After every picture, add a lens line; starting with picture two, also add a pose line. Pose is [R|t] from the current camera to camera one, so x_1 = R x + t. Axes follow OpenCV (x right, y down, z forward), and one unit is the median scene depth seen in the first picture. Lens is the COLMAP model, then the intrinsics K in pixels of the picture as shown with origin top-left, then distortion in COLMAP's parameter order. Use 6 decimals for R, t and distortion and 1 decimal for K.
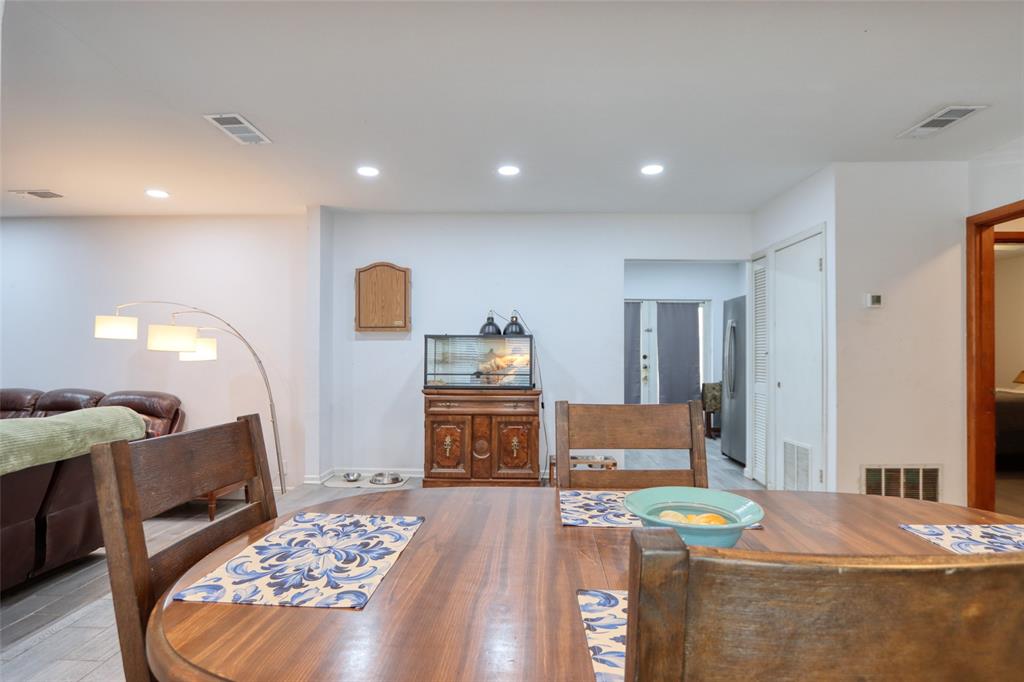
lens RADIAL K [[525.4, 0, 434.3], [0, 525.4, 343.6], [0, 0, 1]] dist [-0.075995, 0.028011]
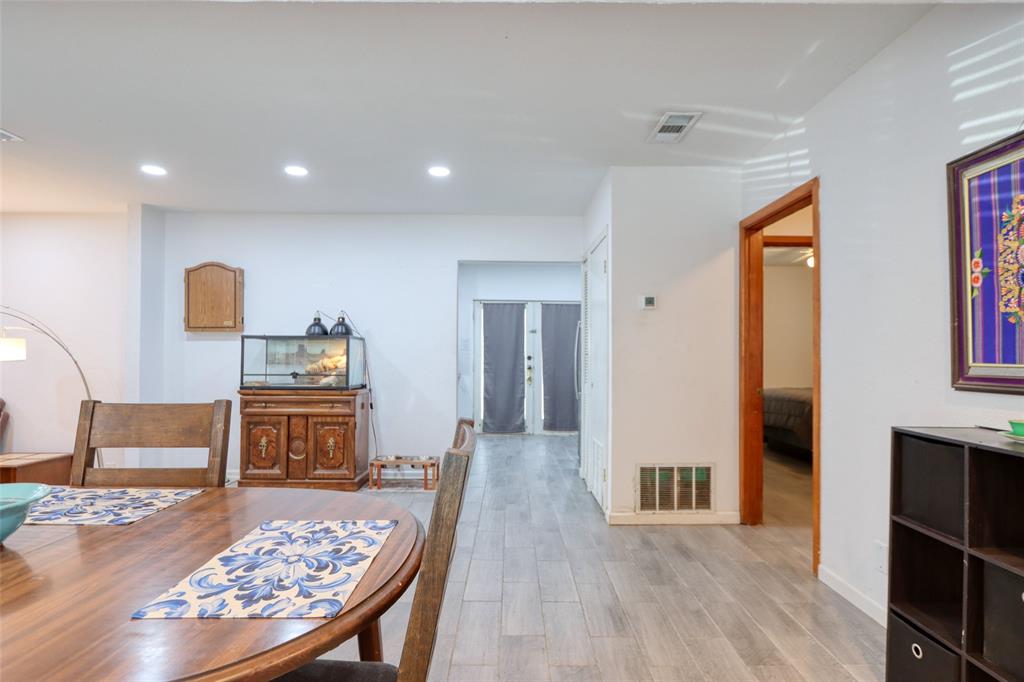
lens RADIAL K [[528.8, 0, 514.3], [0, 528.8, 345.9], [0, 0, 1]] dist [-0.018351, 0.000041]
pose [[0.996772, 0.000685, 0.080282, 0.121585], [-0.000869, 0.999997, 0.002258, 0.000147], [-0.080280, -0.002320, 0.996770, -0.010024]]
